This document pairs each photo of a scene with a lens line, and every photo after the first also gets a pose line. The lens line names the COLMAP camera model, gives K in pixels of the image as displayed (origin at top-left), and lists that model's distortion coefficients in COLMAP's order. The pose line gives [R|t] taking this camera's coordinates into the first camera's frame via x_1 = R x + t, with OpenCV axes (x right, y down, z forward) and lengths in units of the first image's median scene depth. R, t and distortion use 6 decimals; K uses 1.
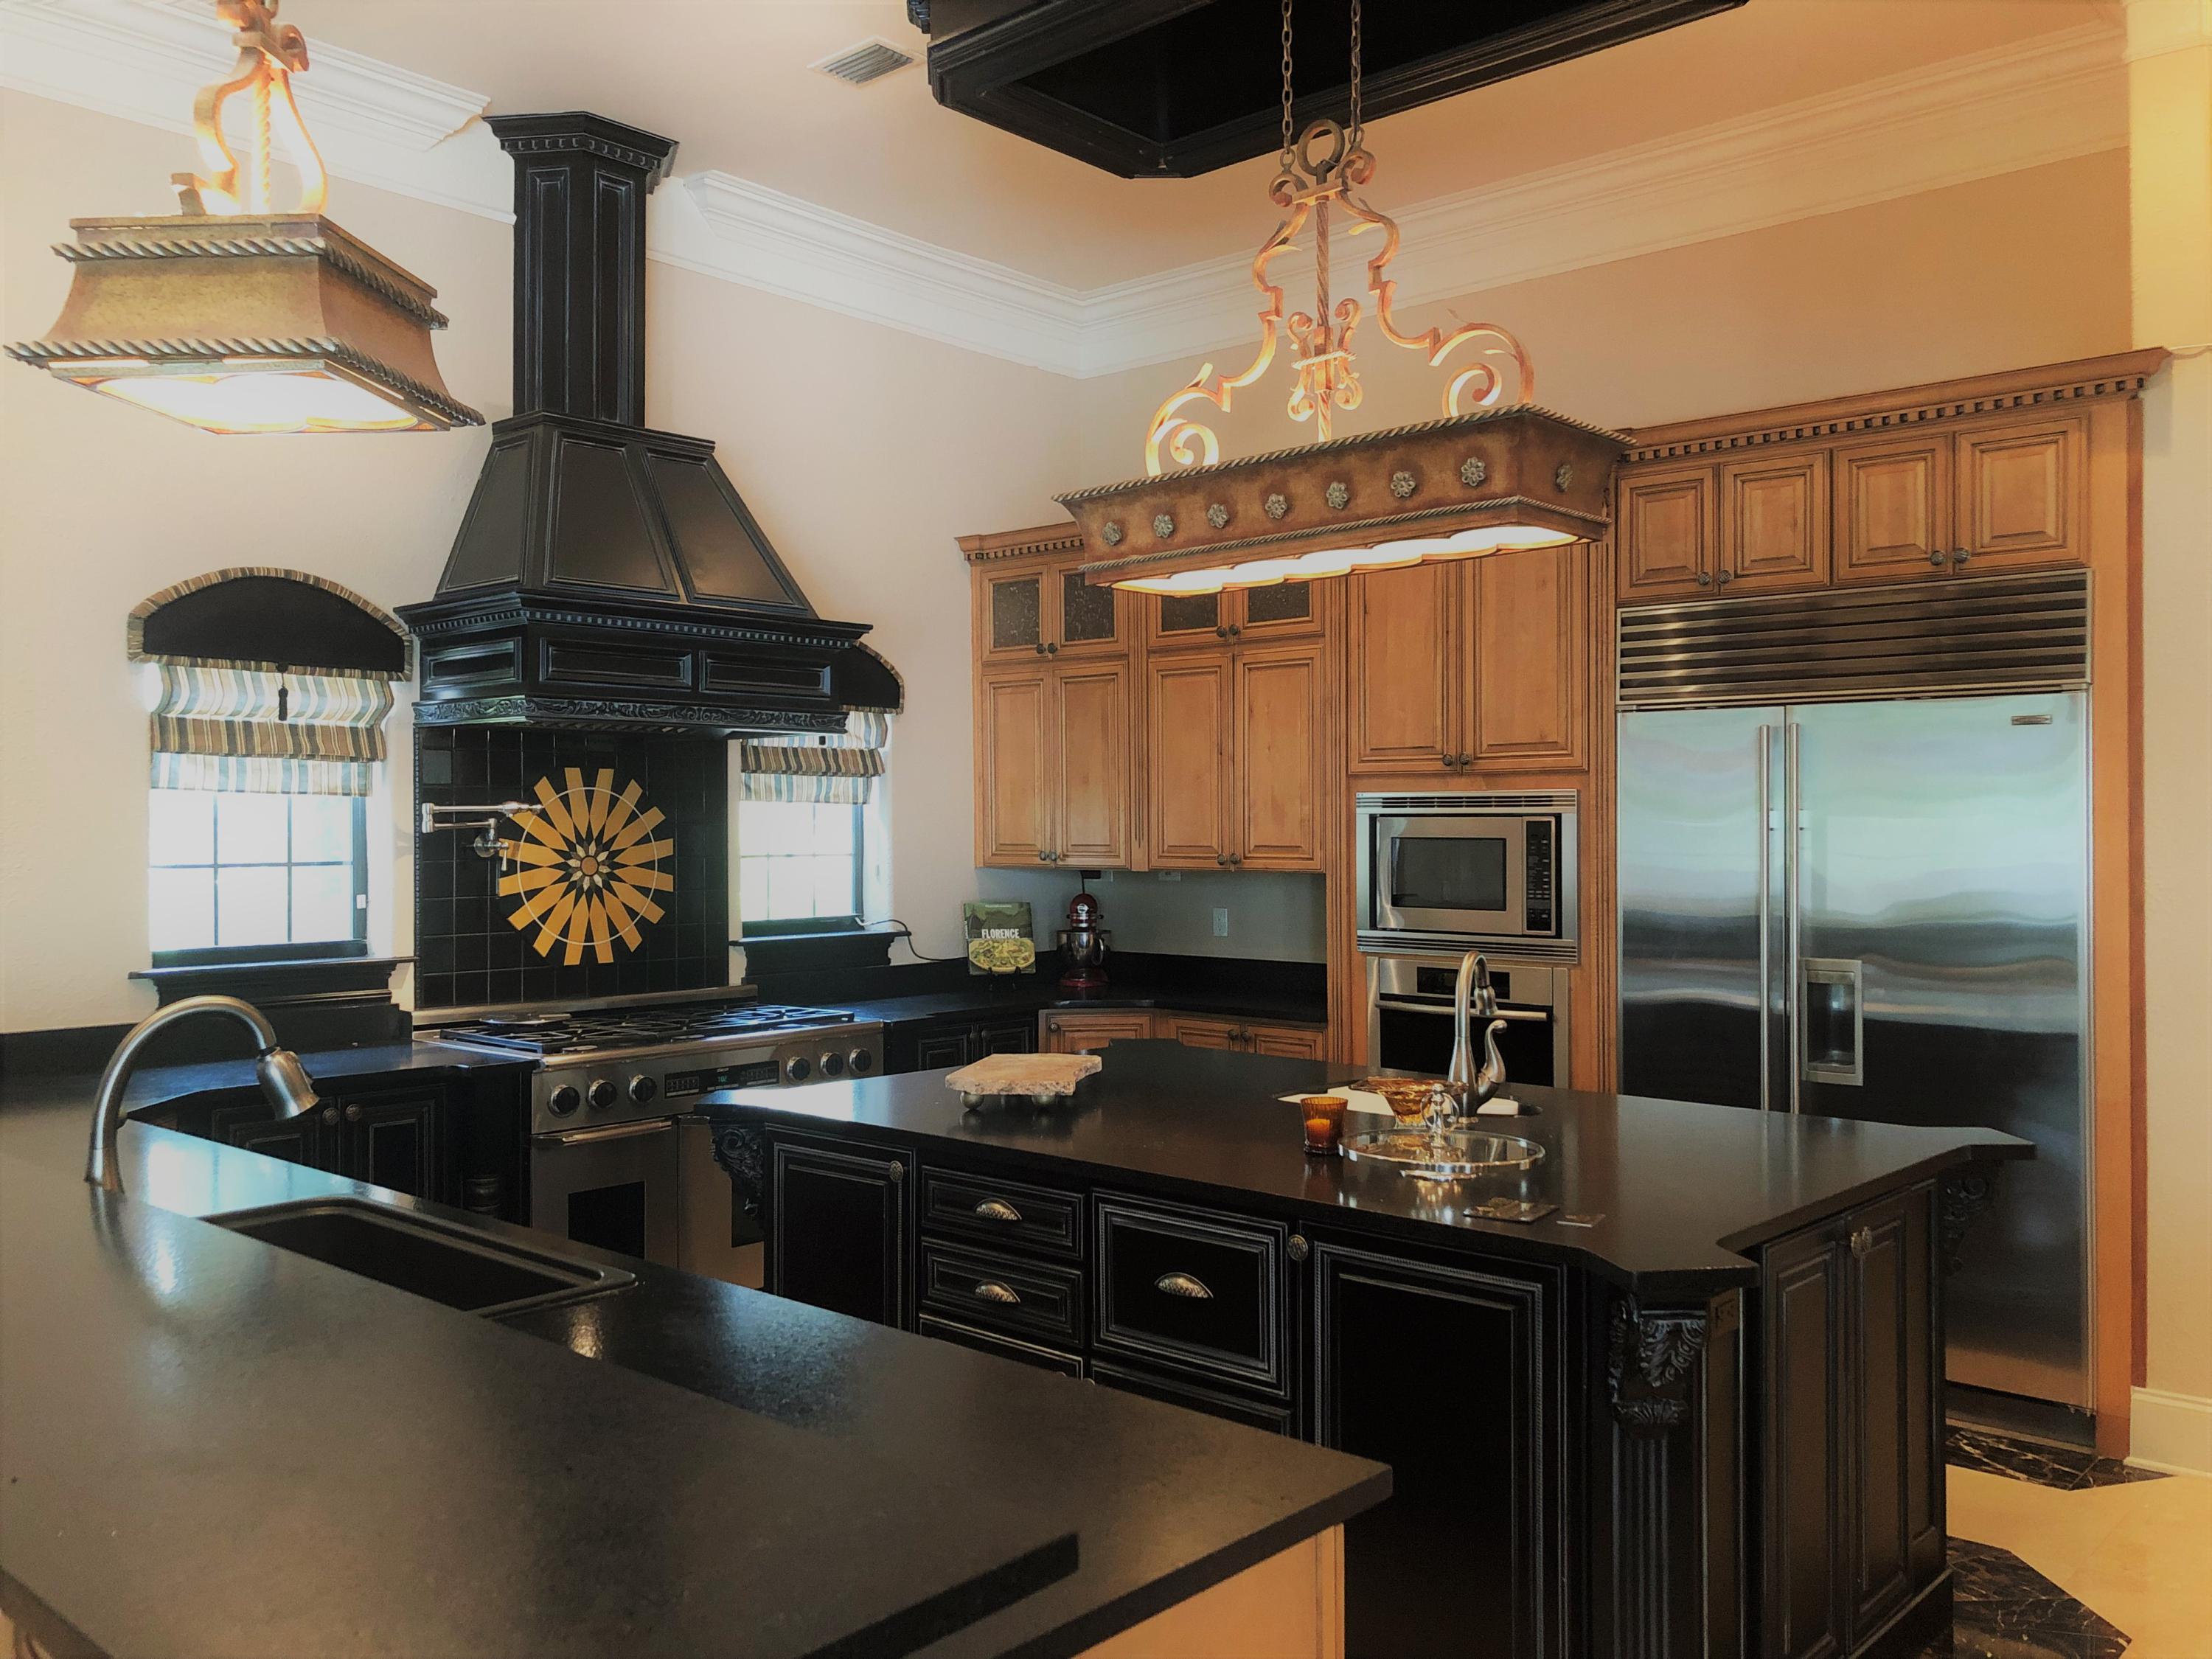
lens RADIAL K [[1819.4, 0, 1107.5], [0, 1819.4, 823.0], [0, 0, 1]] dist [0.077428, -0.083722]
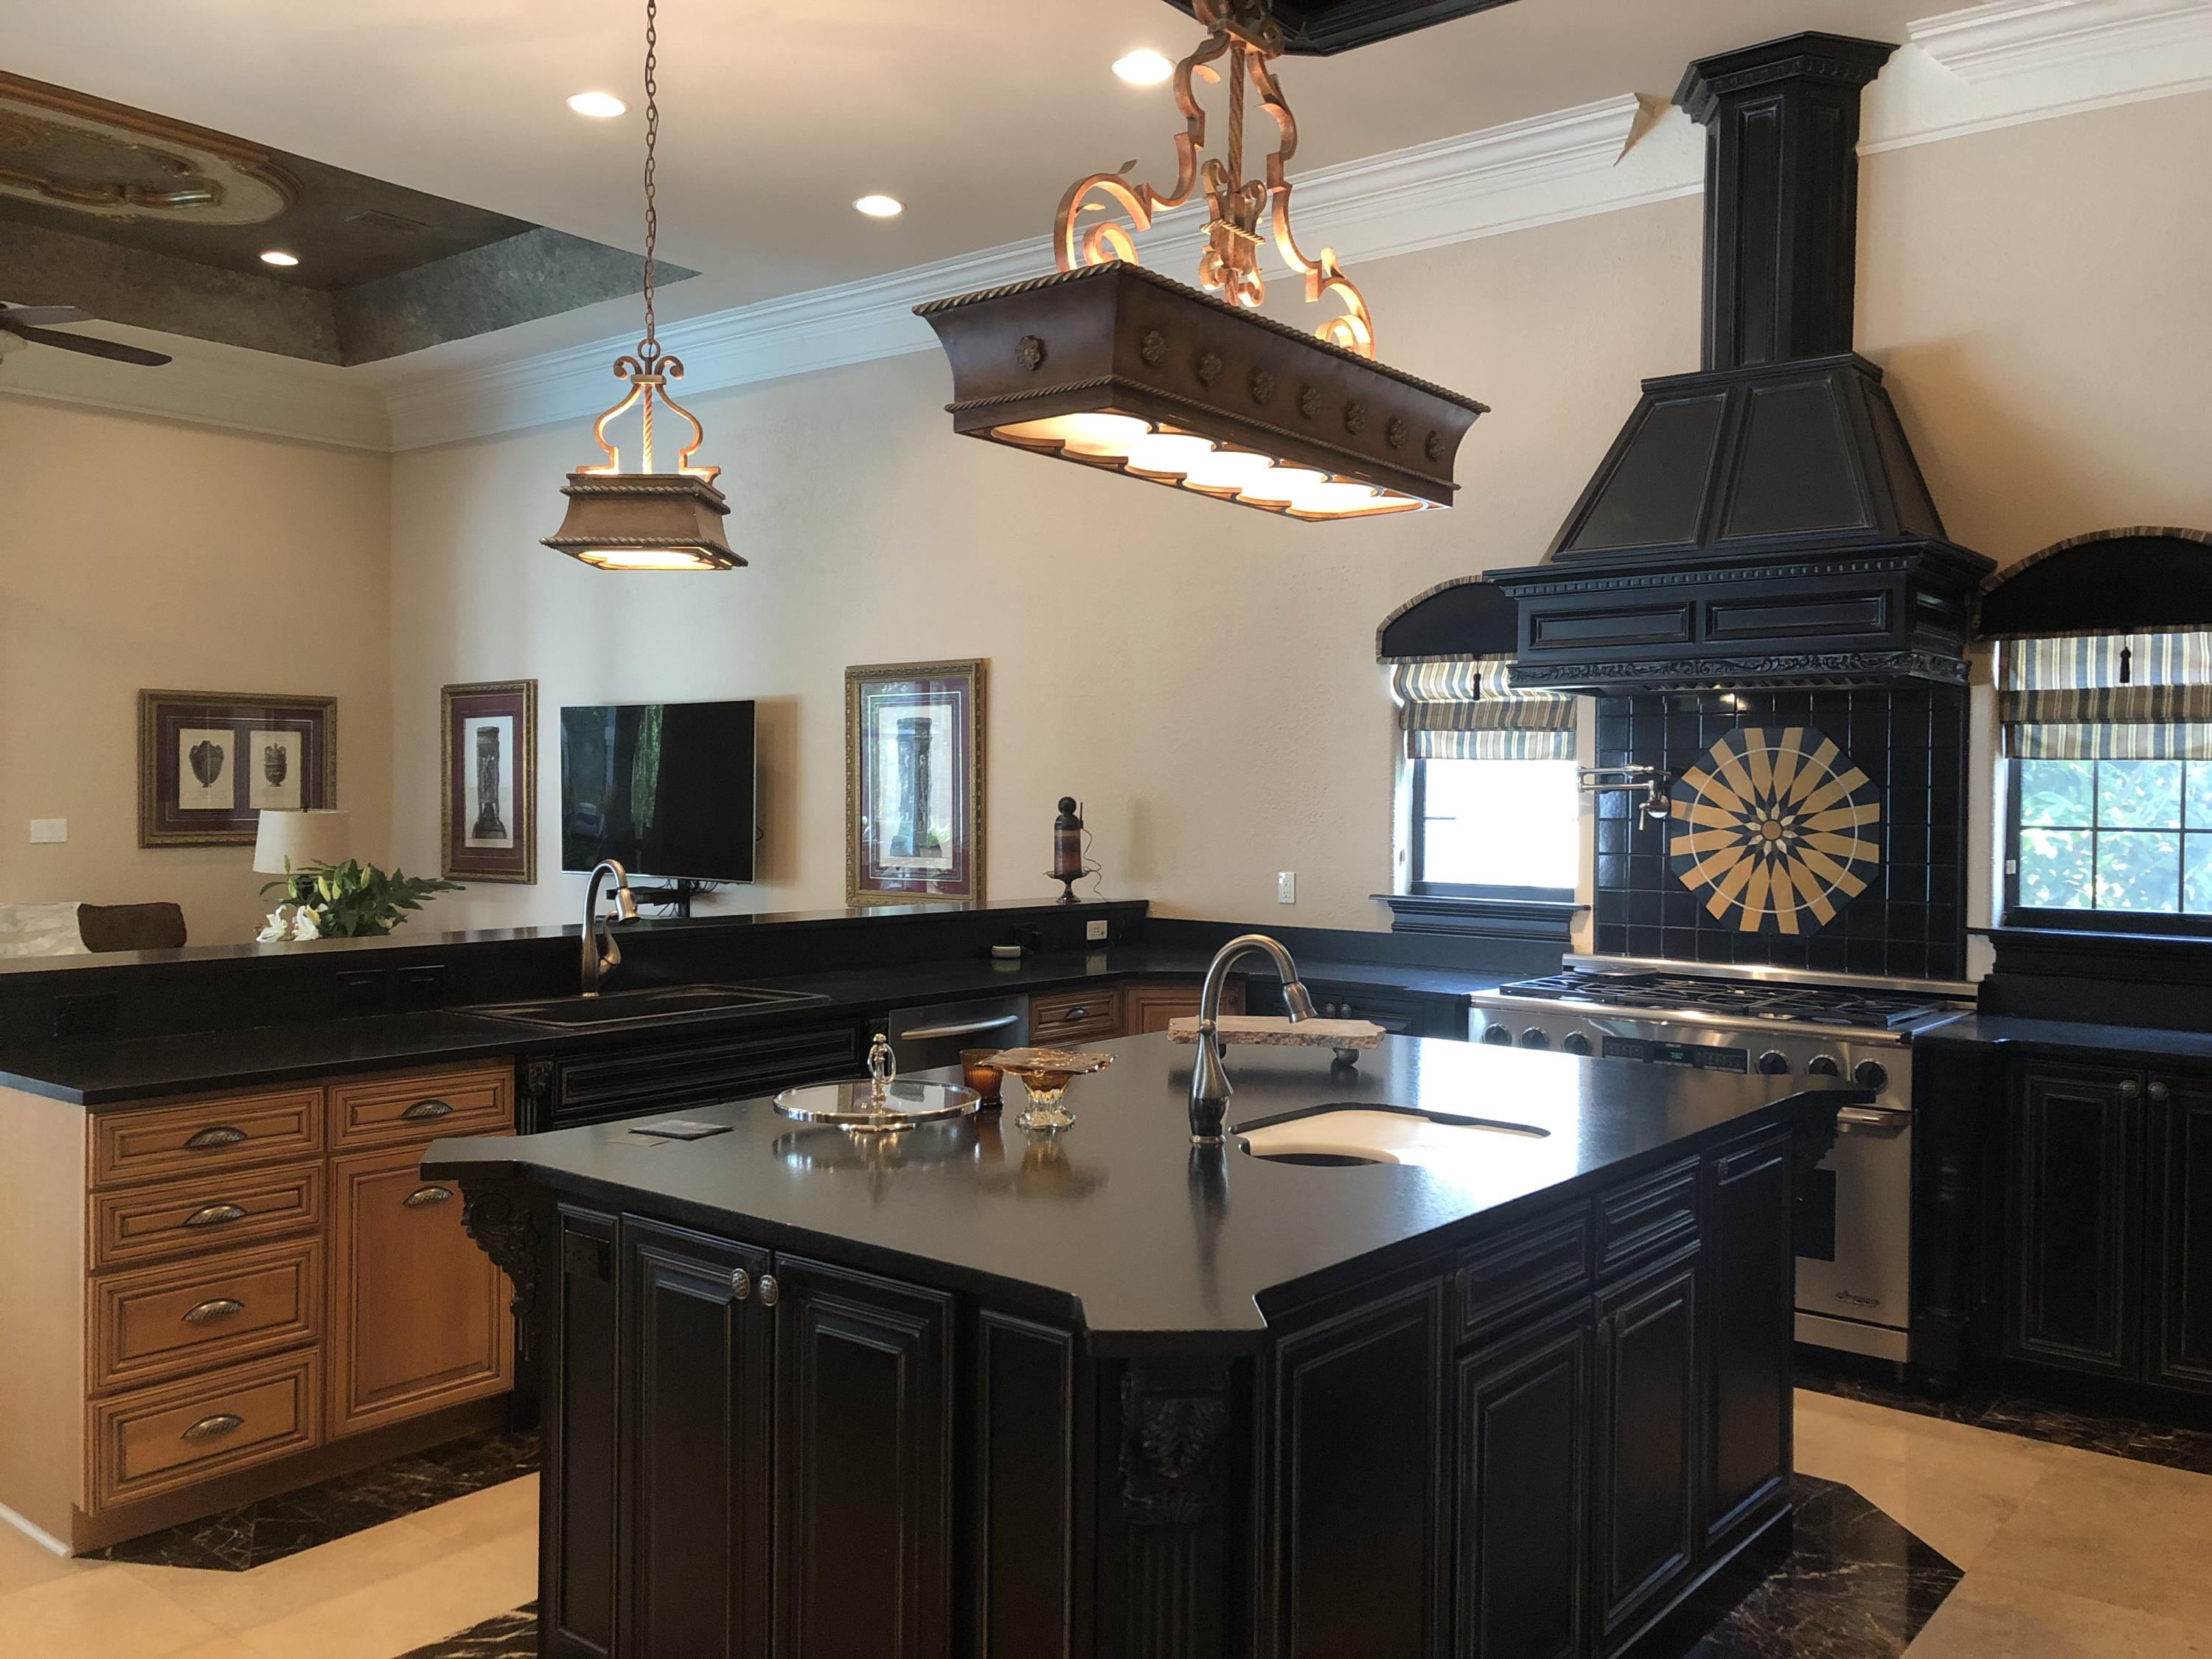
lens RADIAL K [[1819.4, 0, 1108.2], [0, 1819.4, 828.8], [0, 0, 1]] dist [0.077428, -0.083722]
pose [[0.080562, 0.020027, -0.996548, 0.645769], [-0.009561, 0.999768, 0.019319, 0.007546], [0.996704, 0.007972, 0.080735, 0.578099]]
